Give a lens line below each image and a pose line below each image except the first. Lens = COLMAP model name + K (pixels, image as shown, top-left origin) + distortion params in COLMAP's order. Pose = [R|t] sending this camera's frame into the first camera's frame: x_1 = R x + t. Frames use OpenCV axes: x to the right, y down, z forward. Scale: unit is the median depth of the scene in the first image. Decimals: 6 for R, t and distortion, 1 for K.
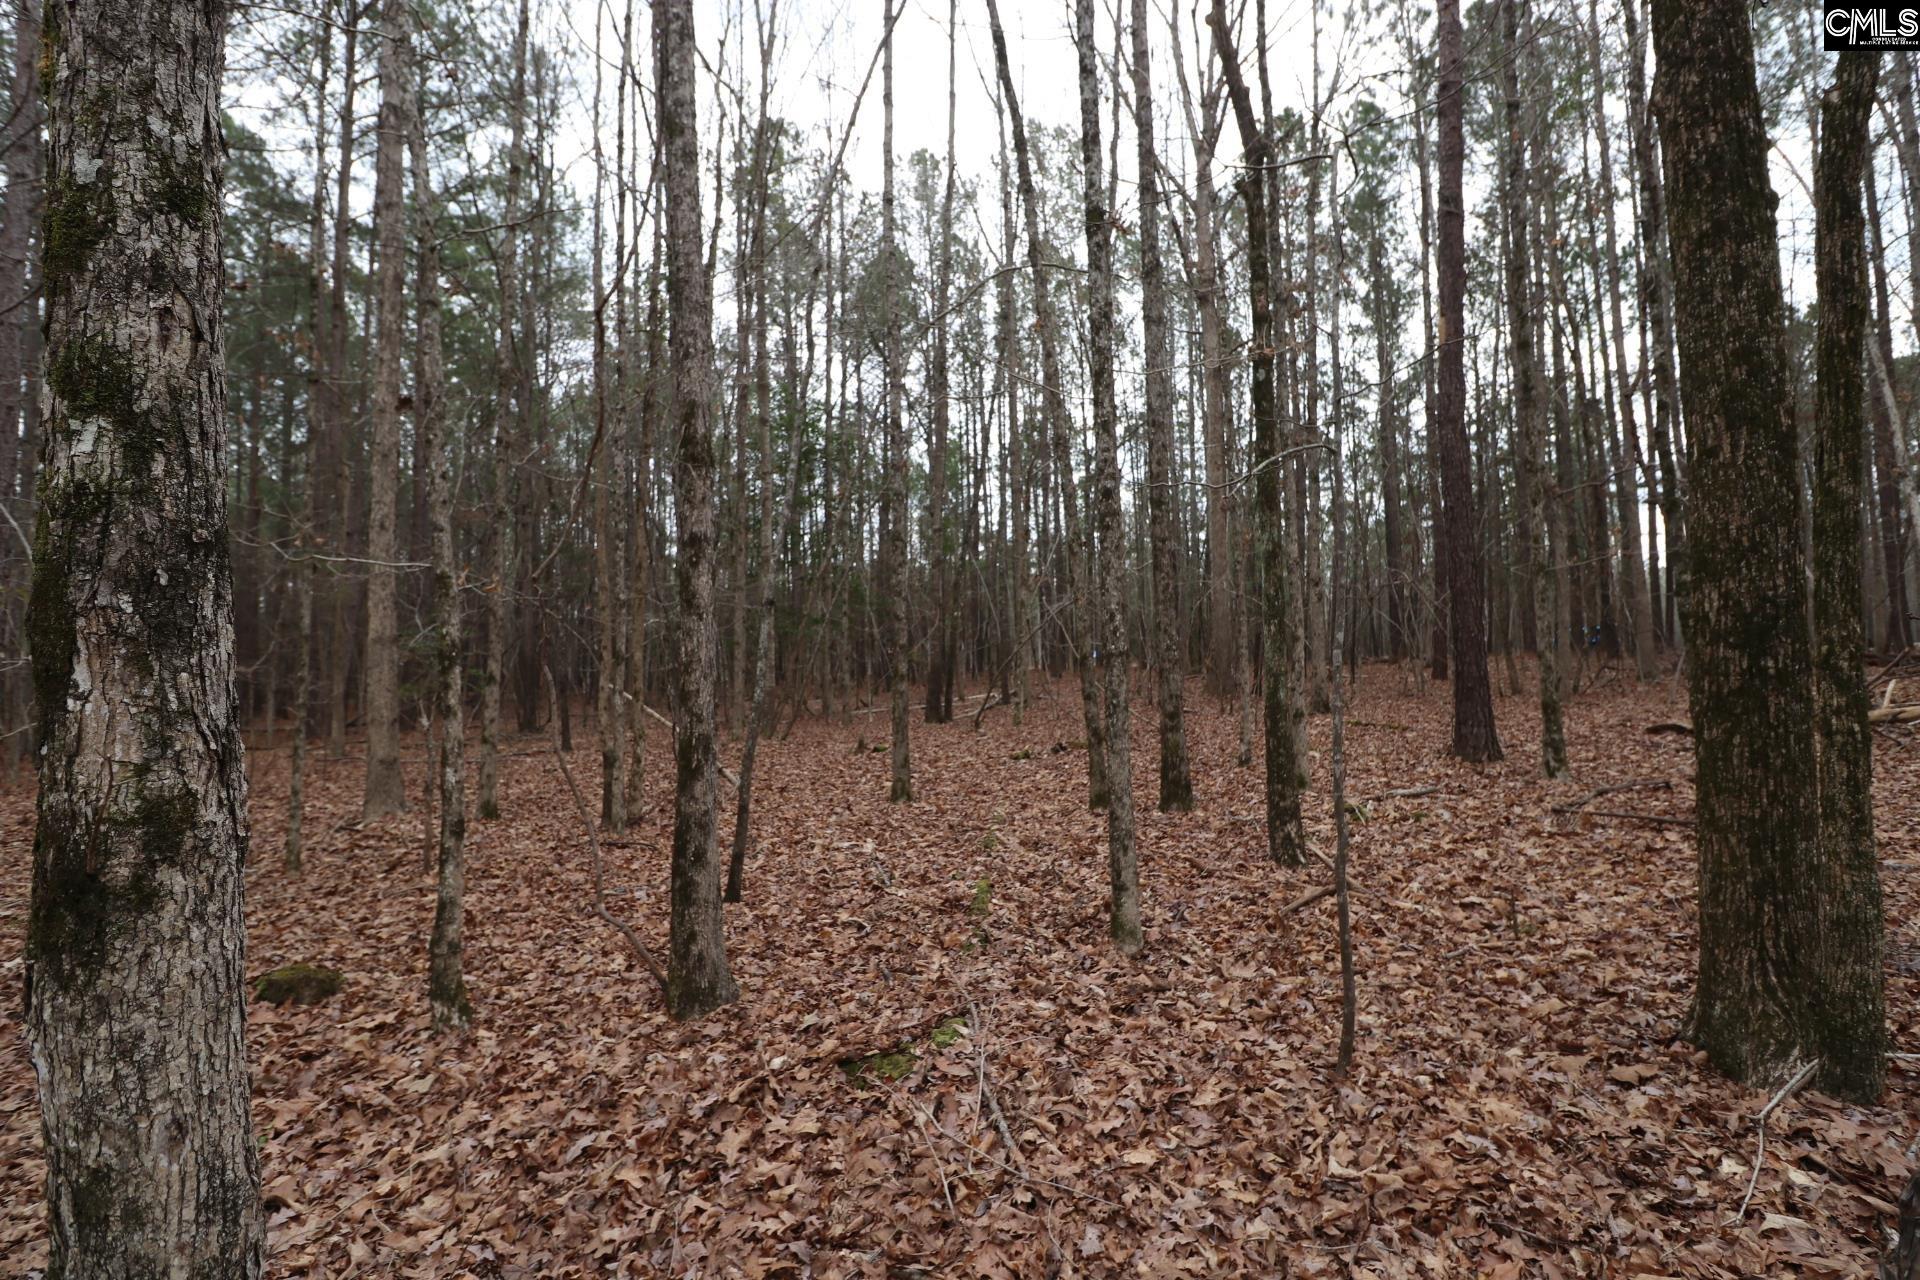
lens RADIAL K [[889.3, 0, 964.7], [0, 889.3, 639.5], [0, 0, 1]] dist [-0.005645, -0.010230]
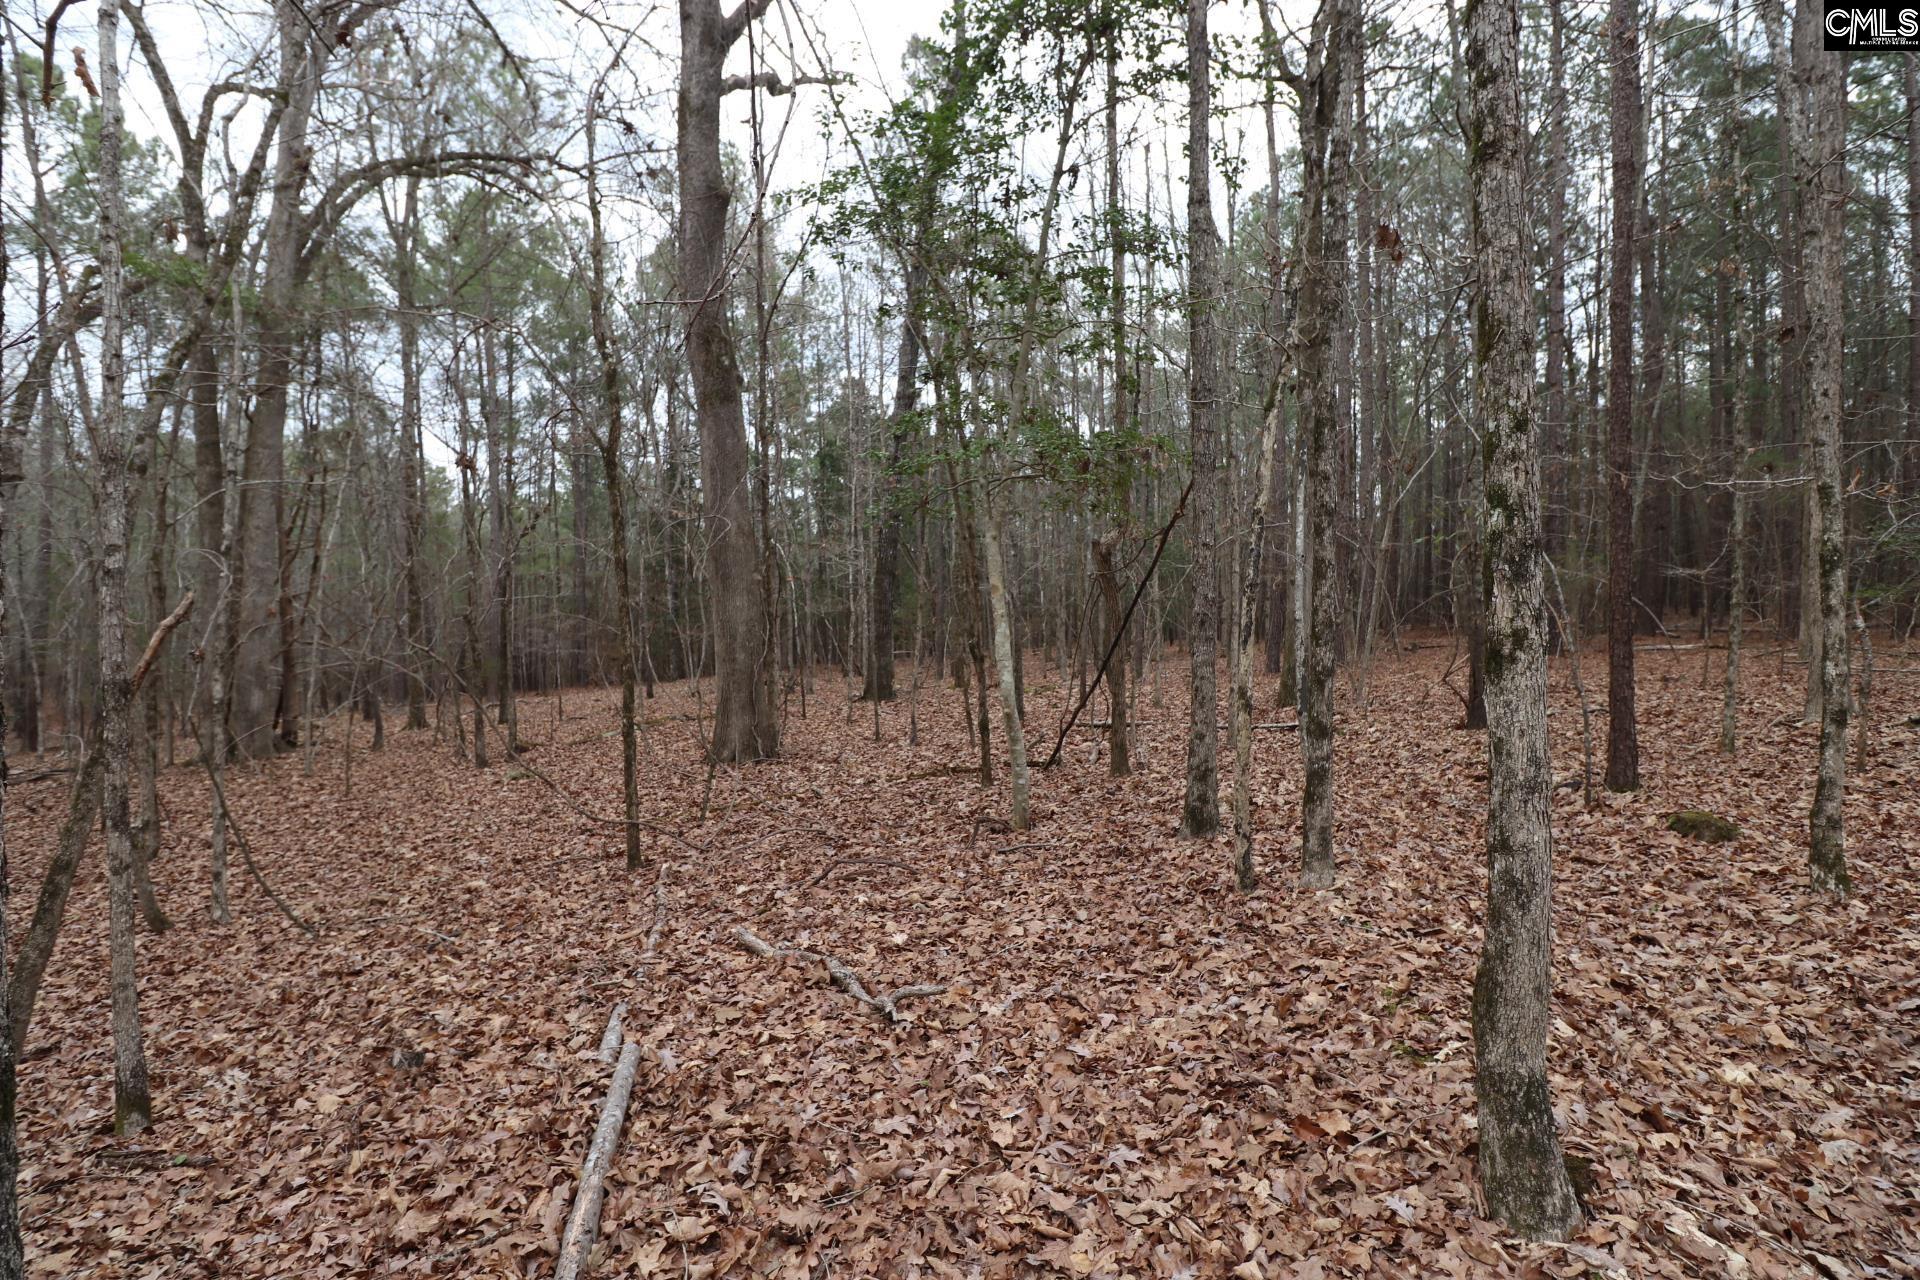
lens RADIAL K [[889.3, 0, 945.8], [0, 889.3, 639.1], [0, 0, 1]] dist [-0.005645, -0.010230]
pose [[0.159003, 0.047967, -0.986112, 0.369323], [0.062862, 0.996300, 0.058599, -0.019217], [0.985275, -0.071306, 0.155399, -0.295871]]
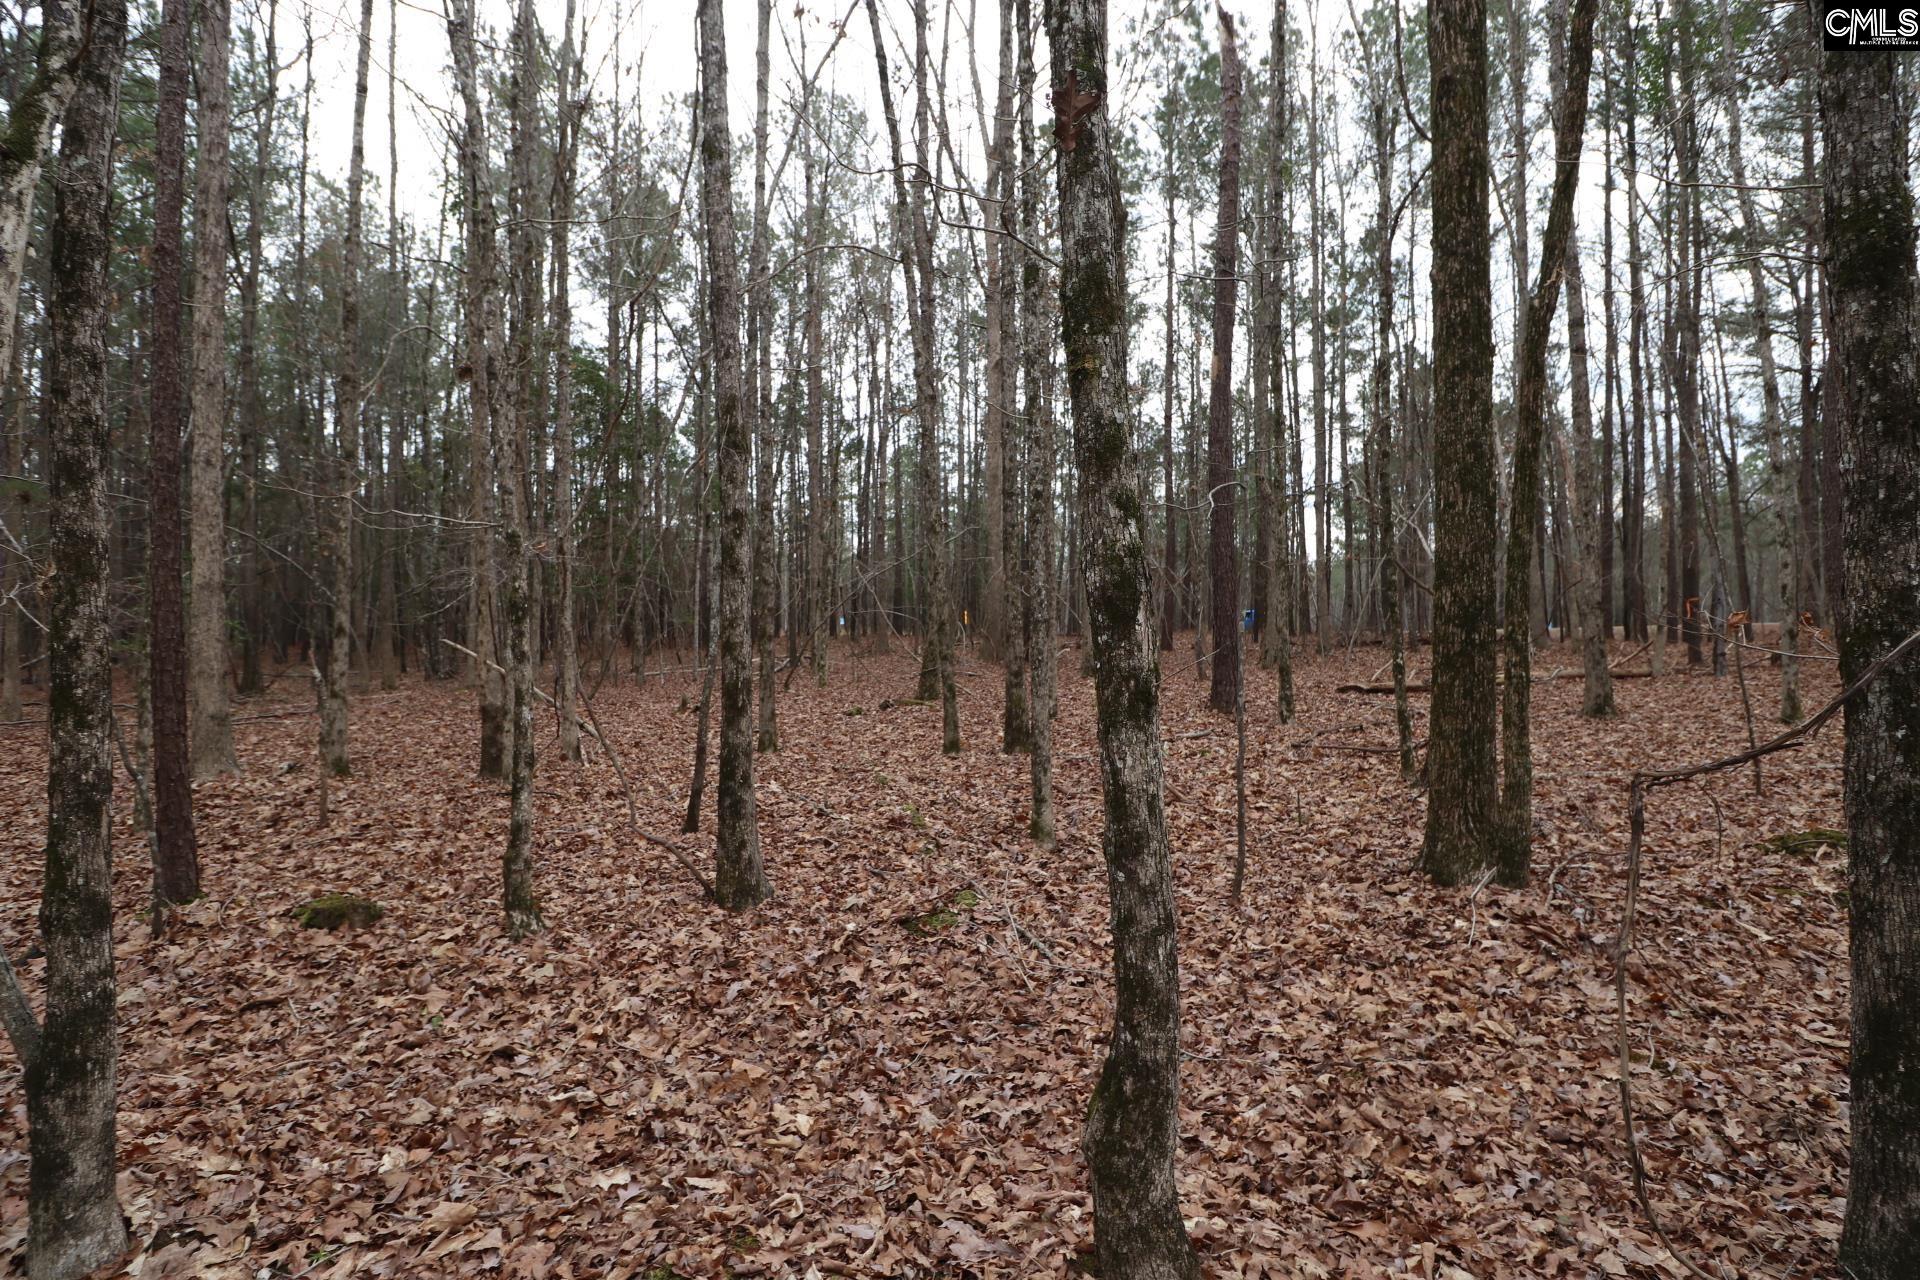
lens RADIAL K [[889.3, 0, 964.0], [0, 889.3, 640.1], [0, 0, 1]] dist [-0.005645, -0.010230]
pose [[0.955290, 0.018855, 0.295069, -0.445878], [-0.029764, 0.999028, 0.032524, 0.008319], [-0.294169, -0.039852, 0.954922, -0.279128]]
